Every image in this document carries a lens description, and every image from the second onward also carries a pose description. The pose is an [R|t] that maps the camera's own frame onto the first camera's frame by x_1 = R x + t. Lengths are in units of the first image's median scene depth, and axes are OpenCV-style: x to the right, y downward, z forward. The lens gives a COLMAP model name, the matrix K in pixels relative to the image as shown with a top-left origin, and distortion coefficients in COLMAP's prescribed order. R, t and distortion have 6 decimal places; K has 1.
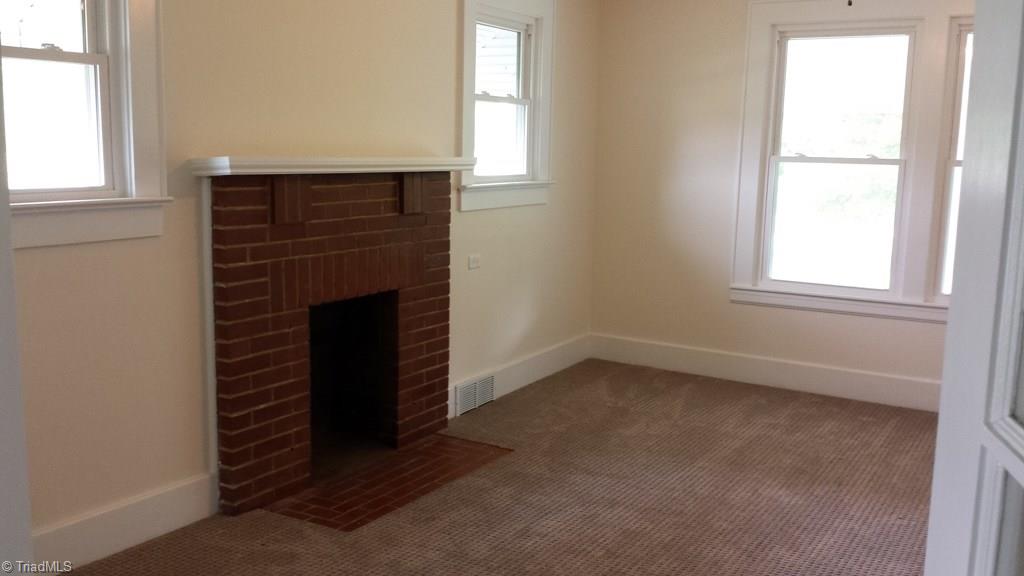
lens RADIAL K [[939.8, 0, 511.5], [0, 939.8, 275.3], [0, 0, 1]] dist [0.079035, -0.004544]
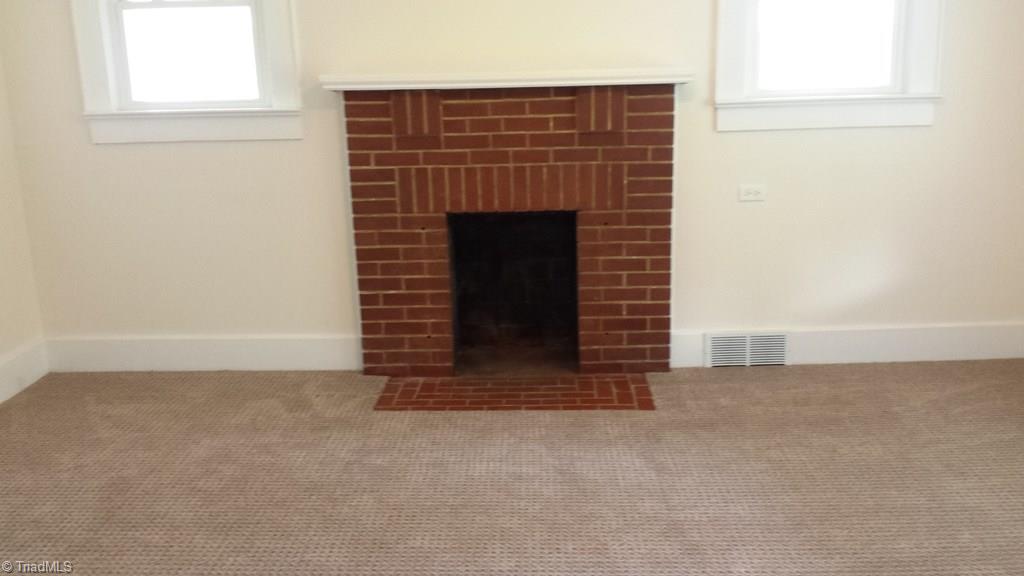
lens RADIAL K [[1000.2, 0, 512.0], [0, 1000.2, 288.0], [0, 0, 1]] dist [0.063079, -0.004783]
pose [[0.497990, 0.183799, -0.847481, 0.815517], [-0.086533, 0.982935, 0.162328, -0.075753], [0.862855, -0.007502, 0.505397, 0.479605]]
